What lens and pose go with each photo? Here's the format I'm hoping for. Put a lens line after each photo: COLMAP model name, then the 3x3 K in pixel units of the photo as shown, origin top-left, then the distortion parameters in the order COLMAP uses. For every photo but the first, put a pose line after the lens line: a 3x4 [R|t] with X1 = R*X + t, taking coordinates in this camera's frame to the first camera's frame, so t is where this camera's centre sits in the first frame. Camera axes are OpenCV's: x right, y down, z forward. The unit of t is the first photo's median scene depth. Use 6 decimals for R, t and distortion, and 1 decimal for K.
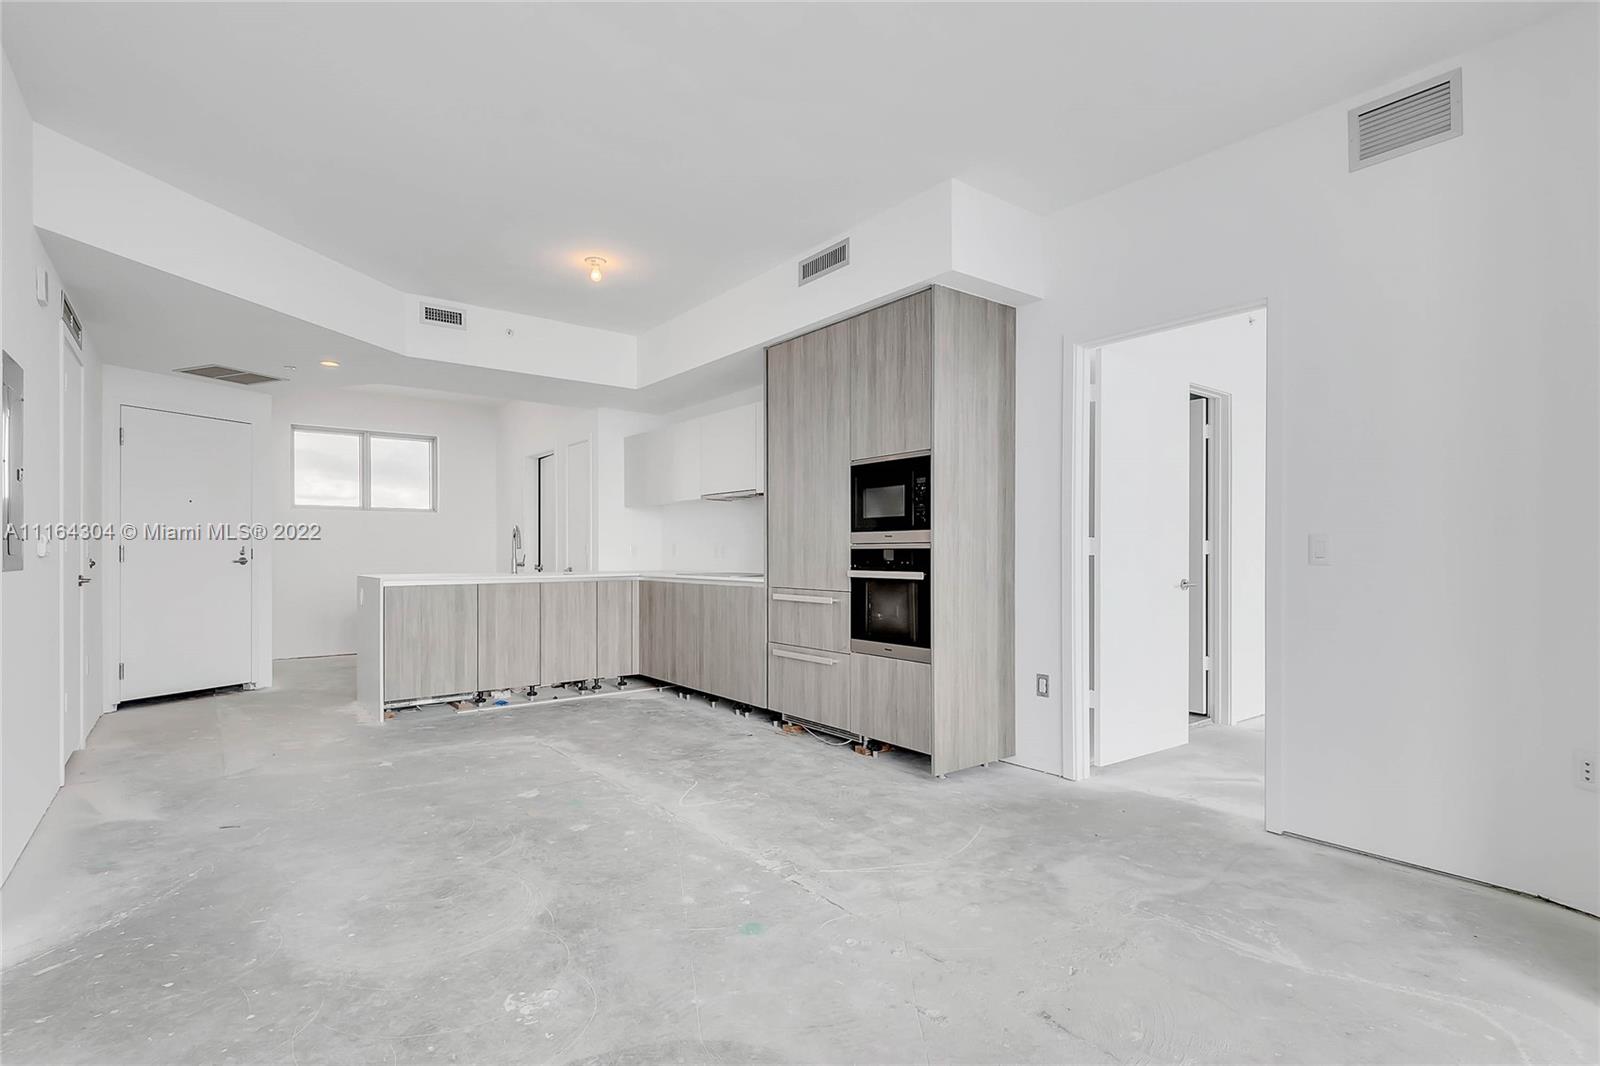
lens RADIAL K [[759.5, 0, 782.3], [0, 759.5, 548.1], [0, 0, 1]] dist [-0.002998, -0.003277]
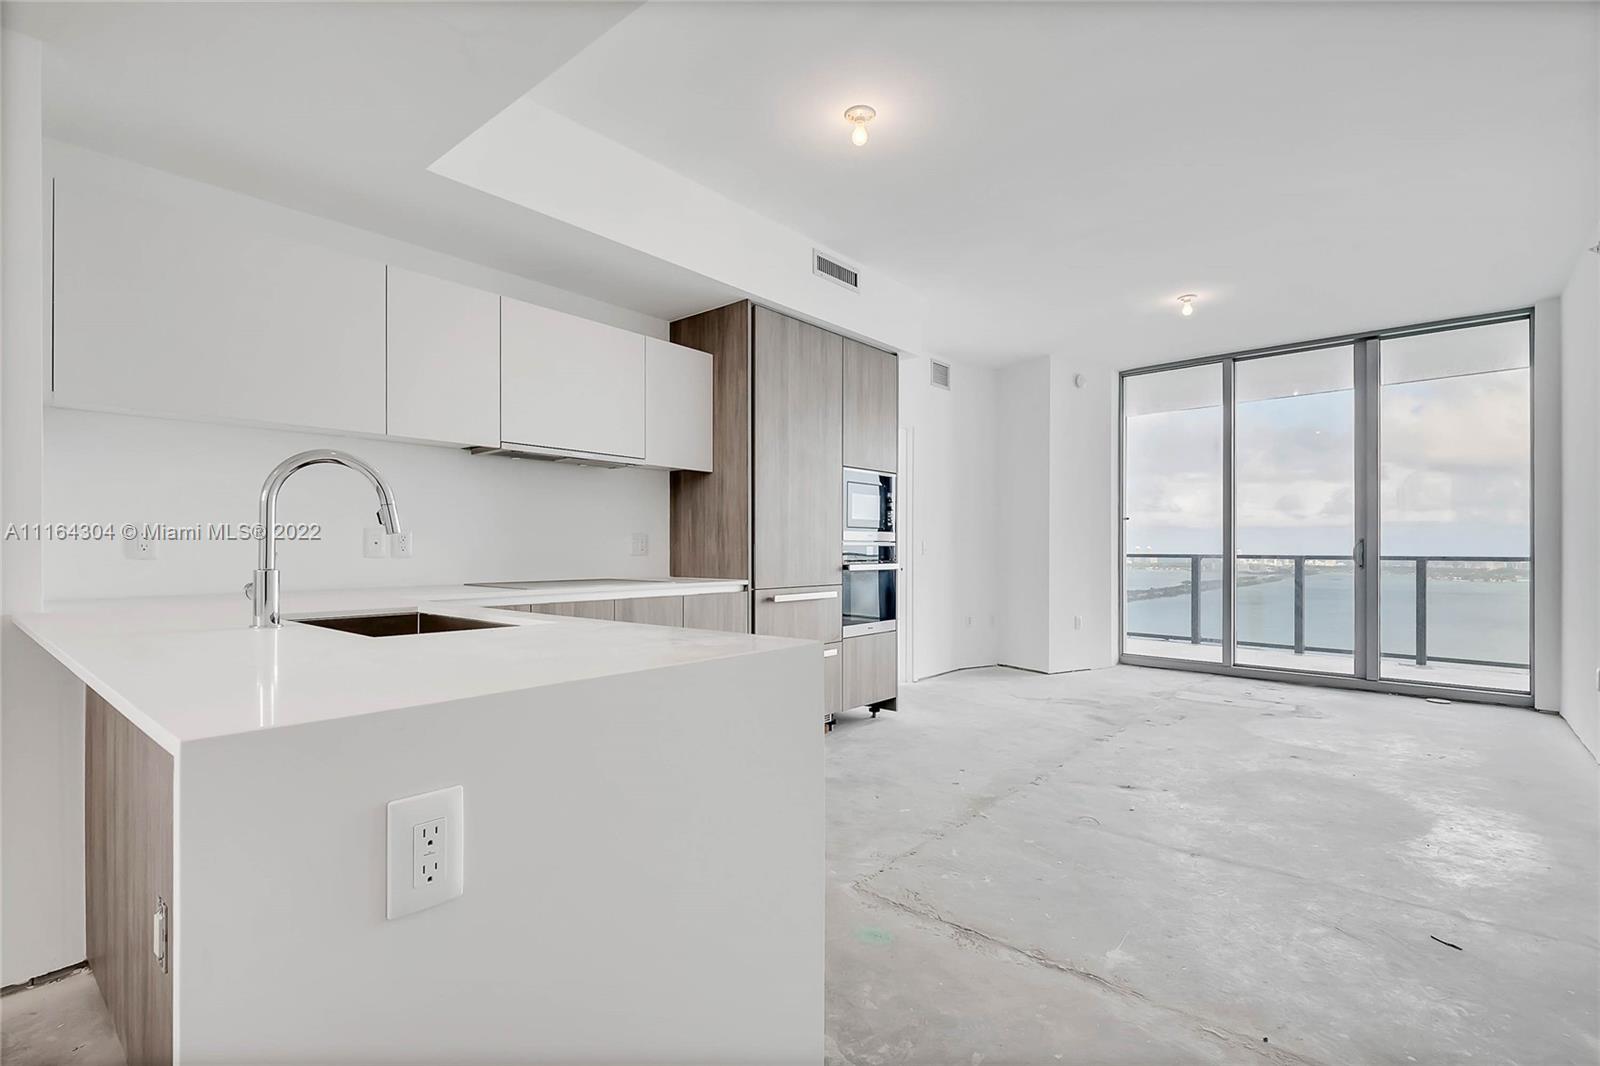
lens RADIAL K [[720.0, 0, 797.9], [0, 720.0, 547.7], [0, 0, 1]] dist [0.008292, -0.007719]
pose [[-0.200587, -0.000617, 0.979676, -0.909867], [-0.008687, 0.999962, -0.001149, 0.005127], [-0.979637, -0.008740, -0.200585, 1.252833]]
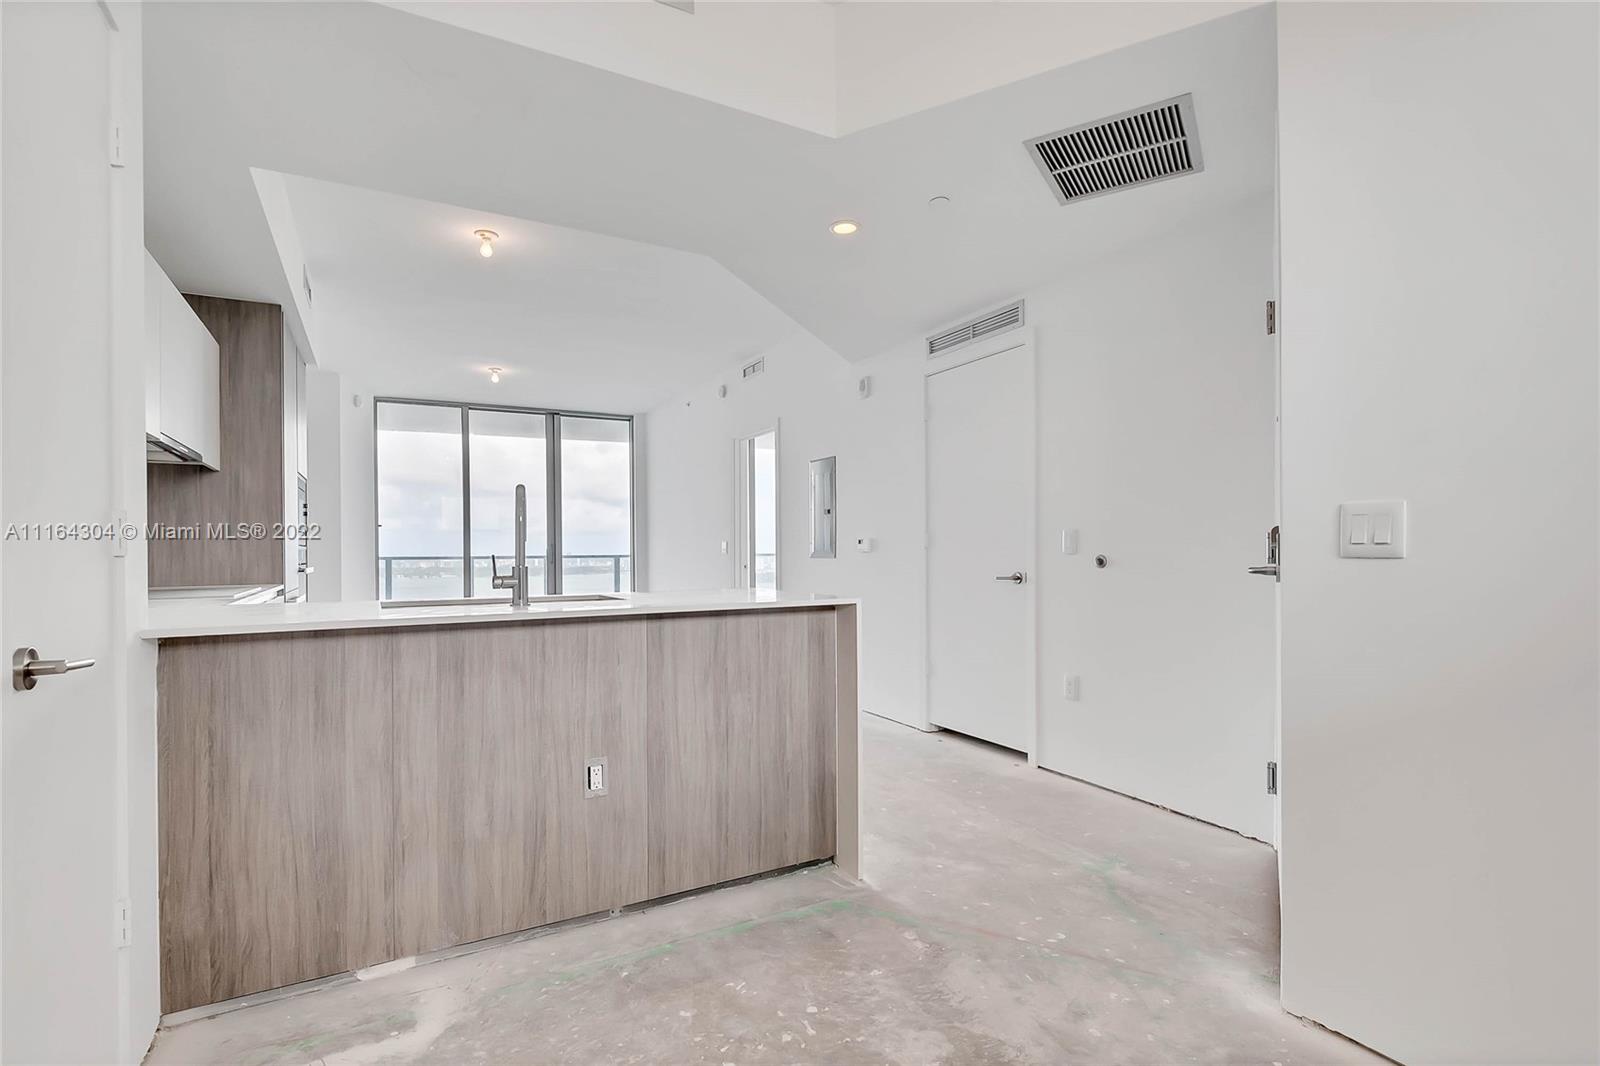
lens RADIAL K [[759.5, 0, 785.8], [0, 759.5, 547.2], [0, 0, 1]] dist [-0.002998, -0.003277]
pose [[-0.987345, 0.002032, 0.158574, -0.790206], [0.000496, 0.999953, -0.009725, 0.005837], [-0.158587, -0.009523, -0.987299, 1.960894]]
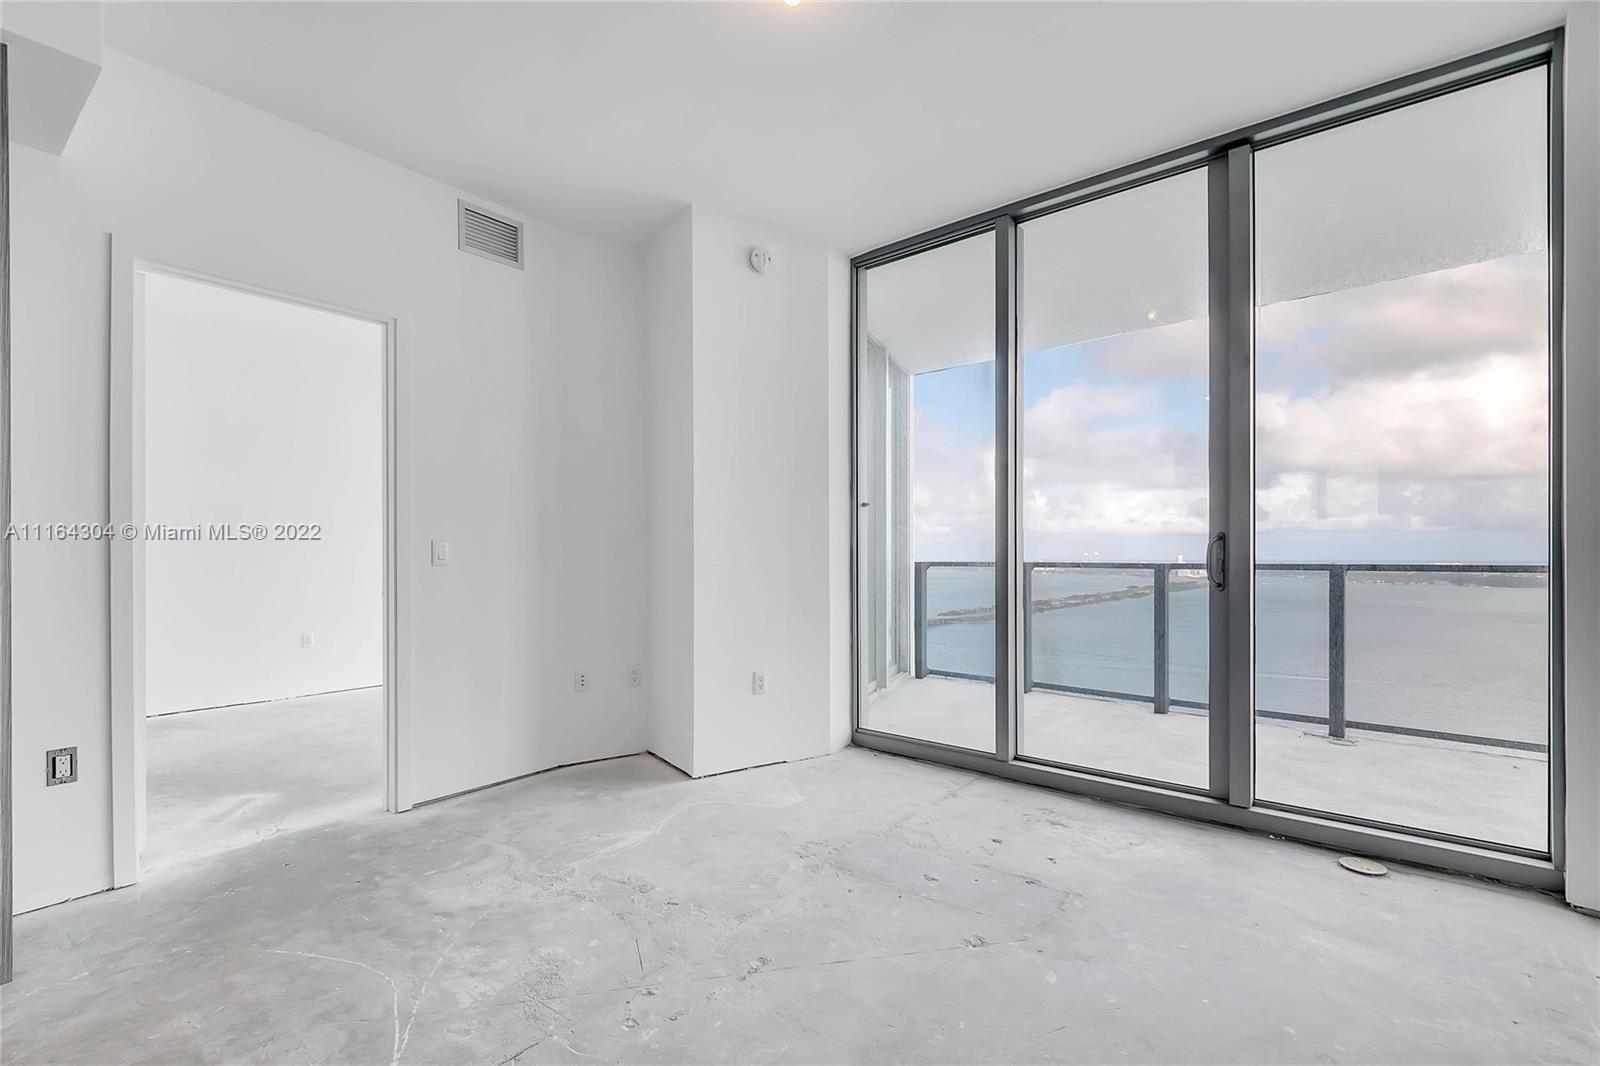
lens RADIAL K [[720.0, 0, 800.2], [0, 720.0, 557.4], [0, 0, 1]] dist [0.008292, -0.007719]
pose [[-0.266847, -0.003007, 0.963734, -0.366729], [-0.005410, 0.999984, 0.001622, 0.003812], [-0.963724, -0.004781, -0.266859, 0.529639]]
